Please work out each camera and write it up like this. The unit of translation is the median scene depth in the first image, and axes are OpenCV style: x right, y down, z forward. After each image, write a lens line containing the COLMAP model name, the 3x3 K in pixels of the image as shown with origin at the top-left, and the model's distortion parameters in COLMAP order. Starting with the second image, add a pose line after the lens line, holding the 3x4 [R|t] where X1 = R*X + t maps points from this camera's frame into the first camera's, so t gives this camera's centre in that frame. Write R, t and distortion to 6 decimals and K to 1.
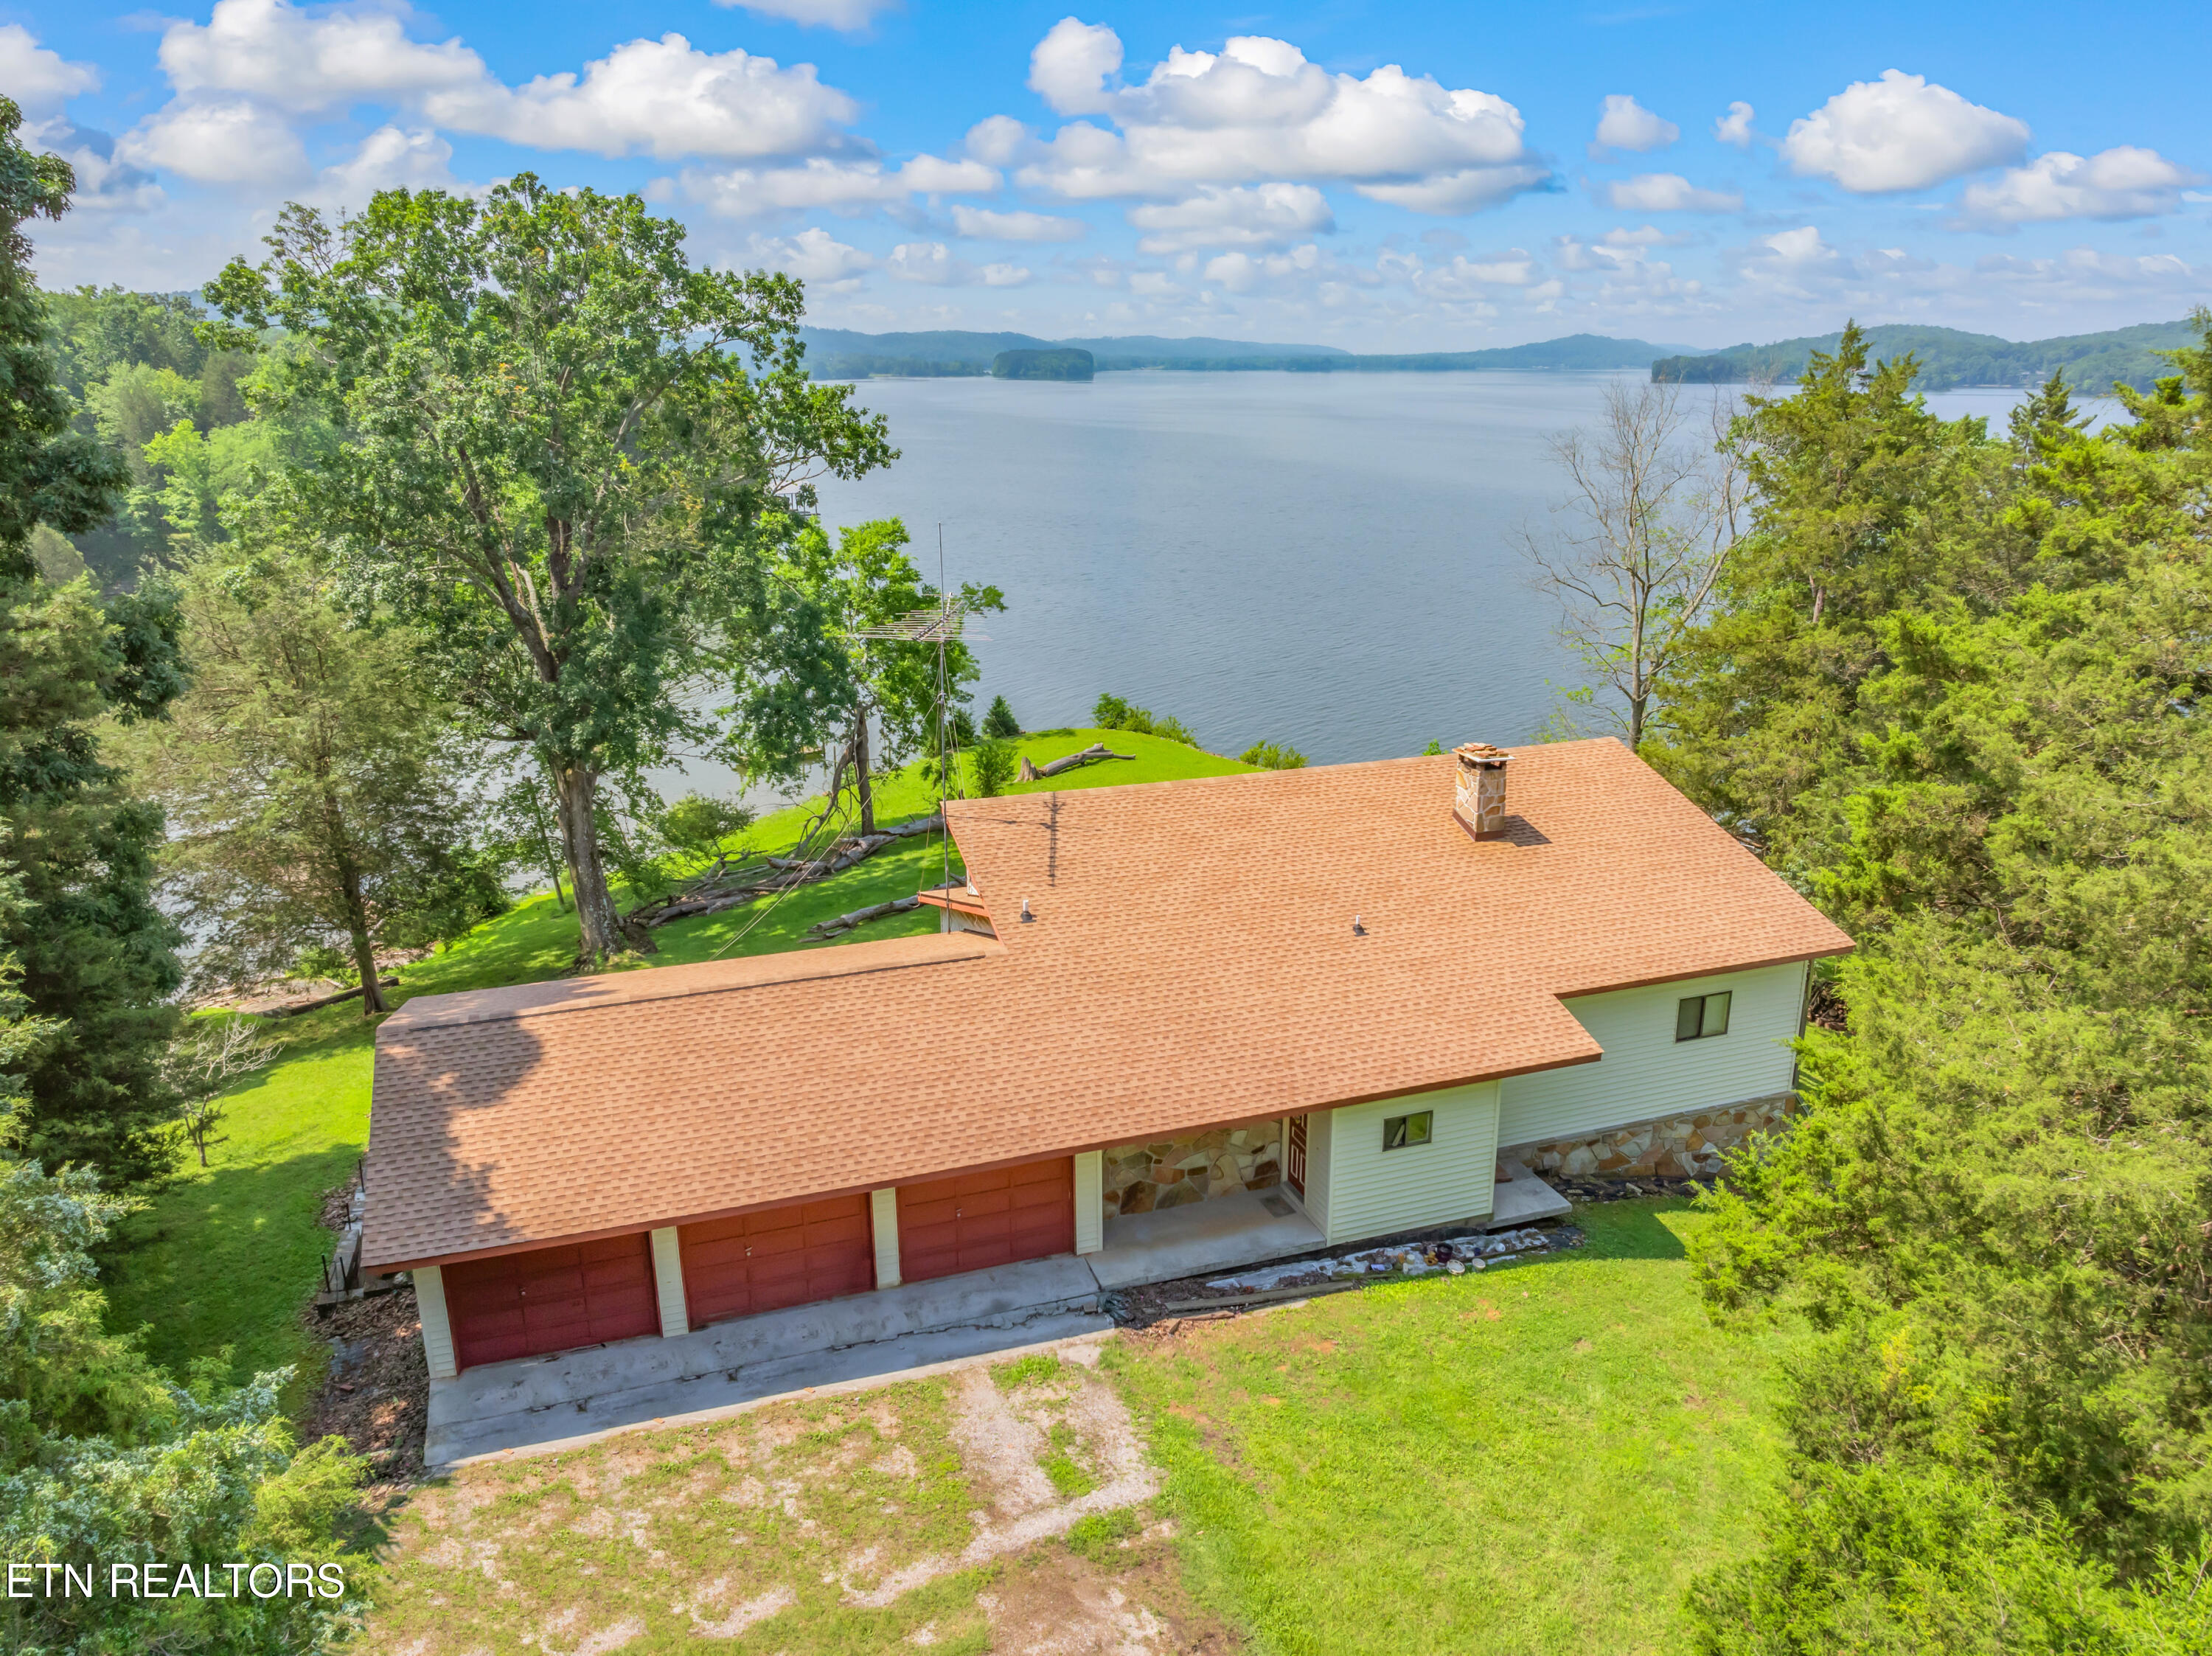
lens RADIAL K [[1557.6, 0, 1118.7], [0, 1557.6, 823.6], [0, 0, 1]] dist [-0.041204, 0.001280]
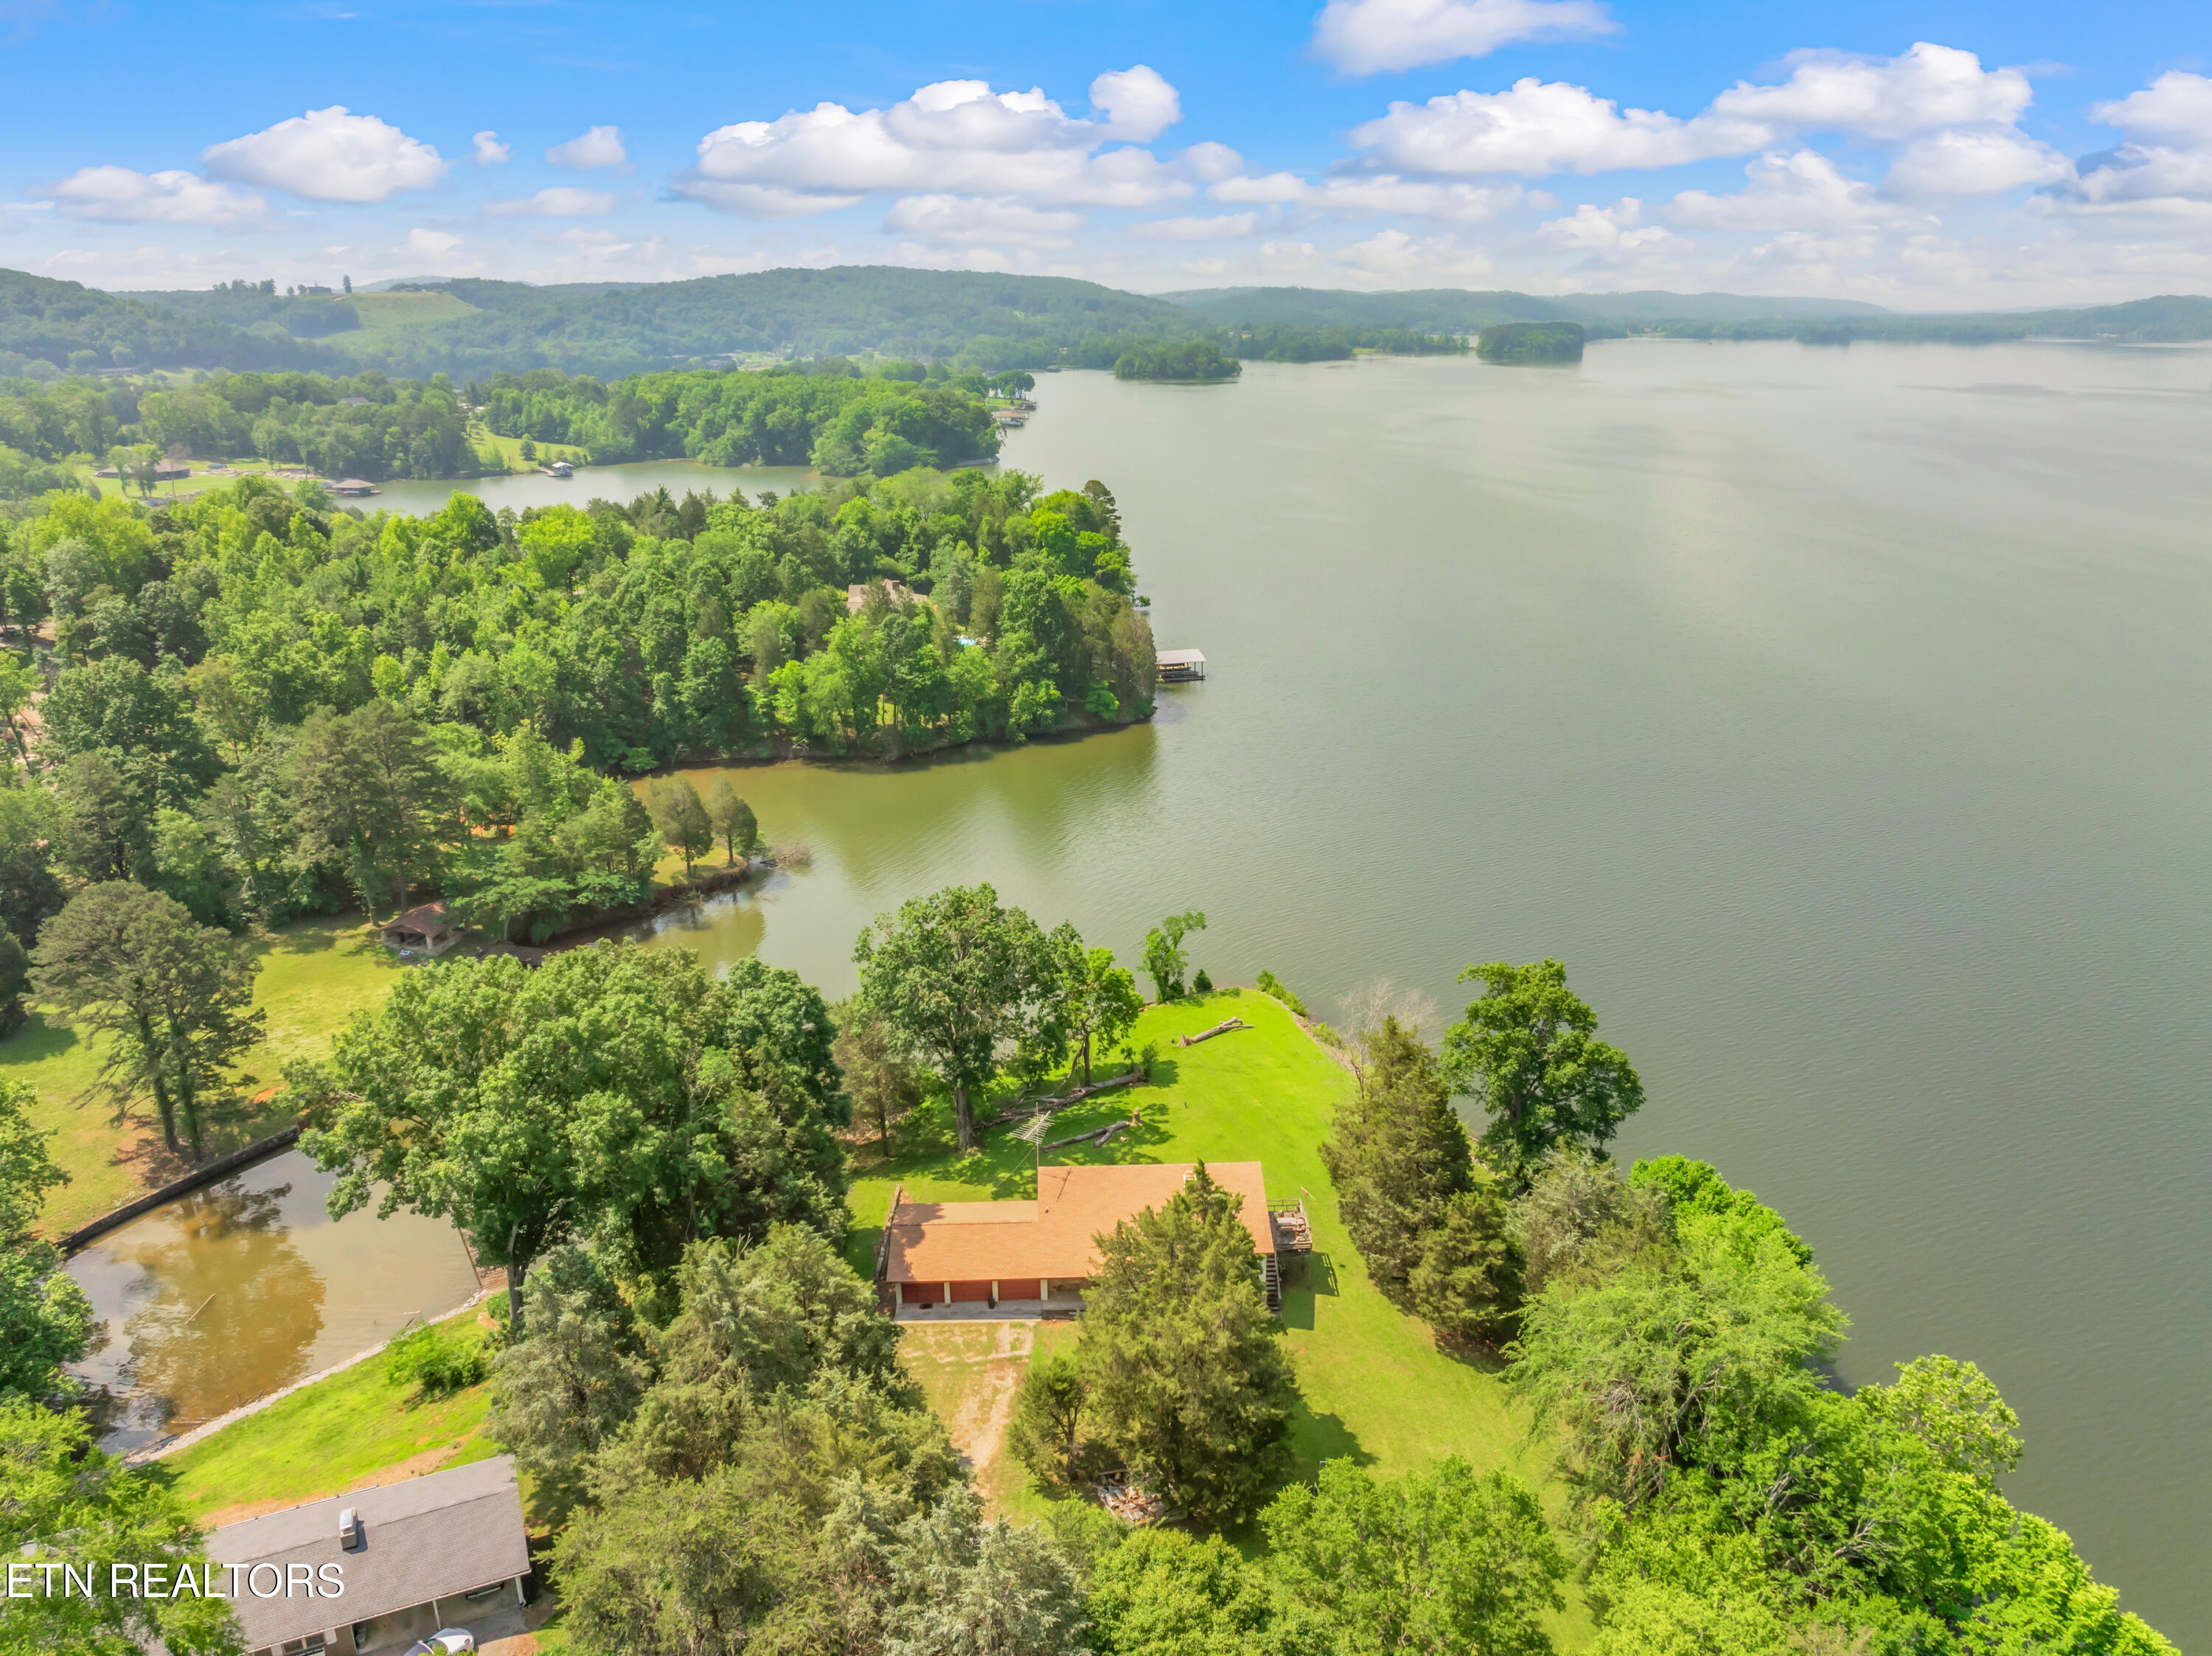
lens RADIAL K [[1557.0, 0, 1115.5], [0, 1557.0, 824.1], [0, 0, 1]] dist [-0.031757, -0.003852]
pose [[0.953037, 0.093517, -0.288055, 1.004250], [-0.083664, 0.995415, 0.046354, -0.971979], [0.291069, -0.020077, 0.956491, -2.341723]]
